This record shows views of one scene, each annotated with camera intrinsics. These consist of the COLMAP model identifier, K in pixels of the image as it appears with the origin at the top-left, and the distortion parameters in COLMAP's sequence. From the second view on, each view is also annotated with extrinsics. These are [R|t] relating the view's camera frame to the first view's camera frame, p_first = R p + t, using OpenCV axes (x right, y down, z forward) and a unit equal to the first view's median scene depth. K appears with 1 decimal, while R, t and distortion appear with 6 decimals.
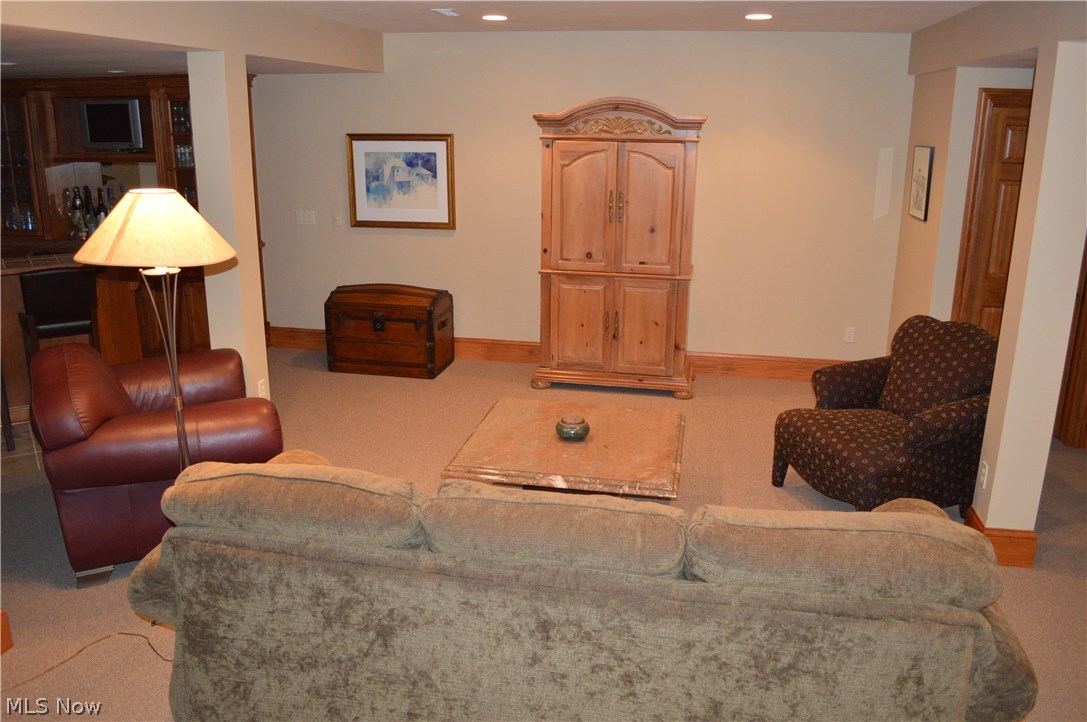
lens RADIAL K [[865.3, 0, 543.5], [0, 865.3, 361.0], [0, 0, 1]] dist [-0.077286, -0.000114]
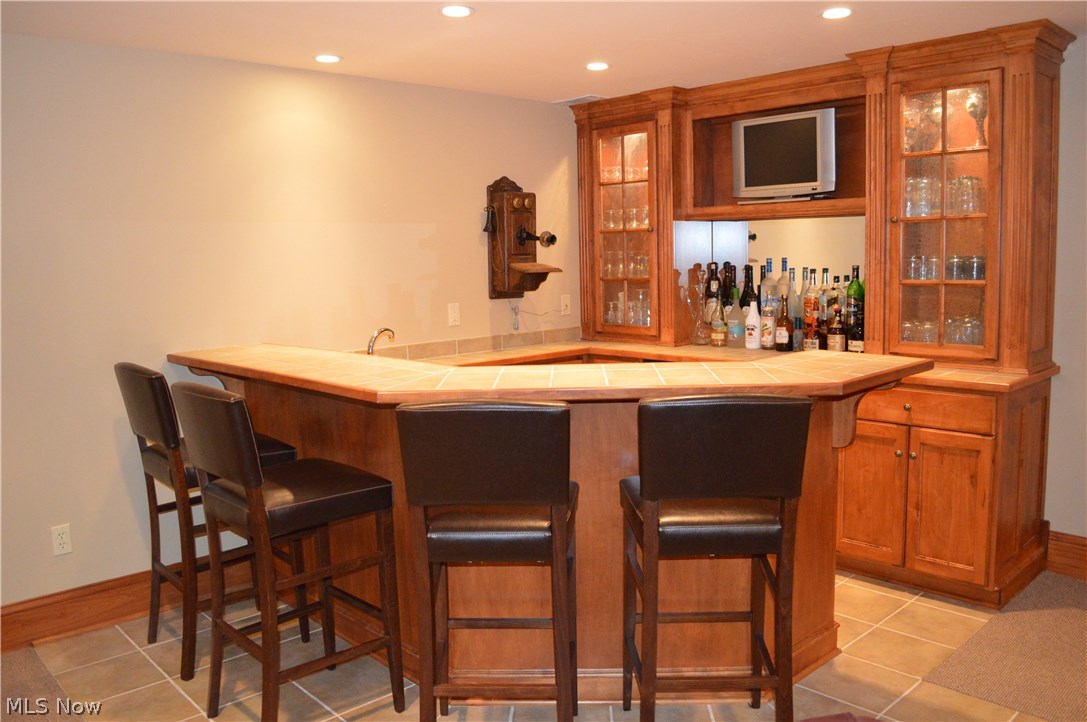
lens RADIAL K [[865.3, 0, 543.5], [0, 865.3, 361.0], [0, 0, 1]] dist [-0.077286, -0.000114]
pose [[0.810342, 0.041277, -0.584502, -0.327203], [-0.128157, 0.985850, -0.108055, -0.056058], [0.571771, 0.162469, 0.804165, 0.494271]]
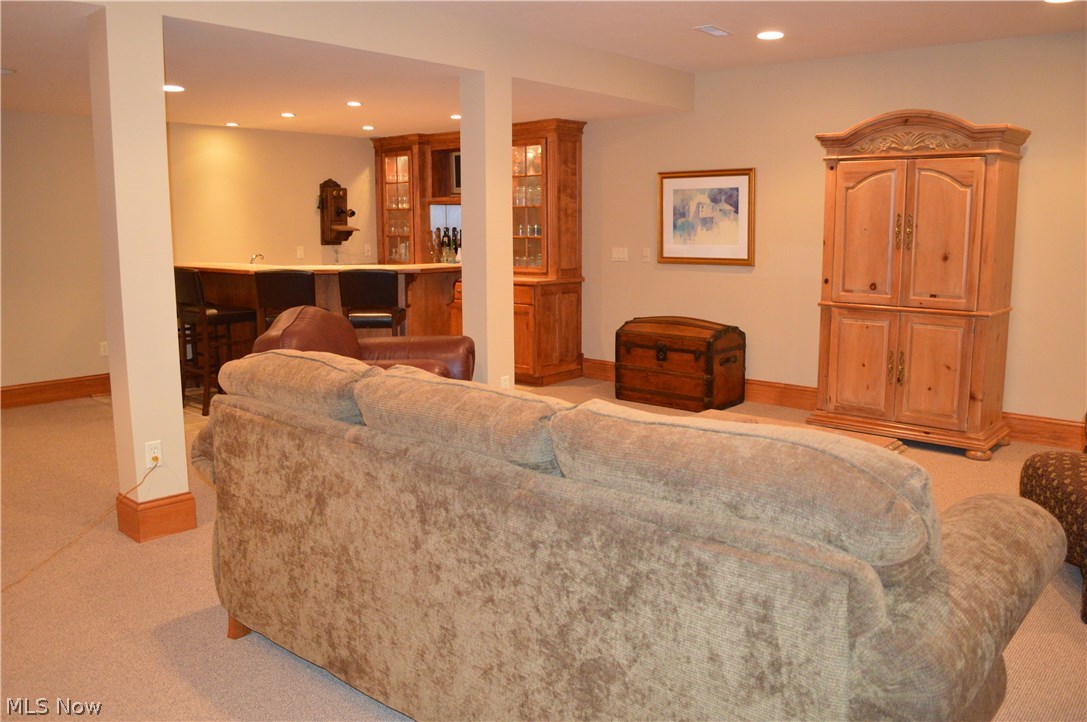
lens RADIAL K [[865.3, 0, 543.5], [0, 865.3, 361.0], [0, 0, 1]] dist [-0.077286, -0.000114]
pose [[0.862292, 0.067242, -0.501928, 0.205368], [-0.128191, 0.987848, -0.087888, 0.075286], [0.489918, 0.140127, 0.860433, 0.076062]]
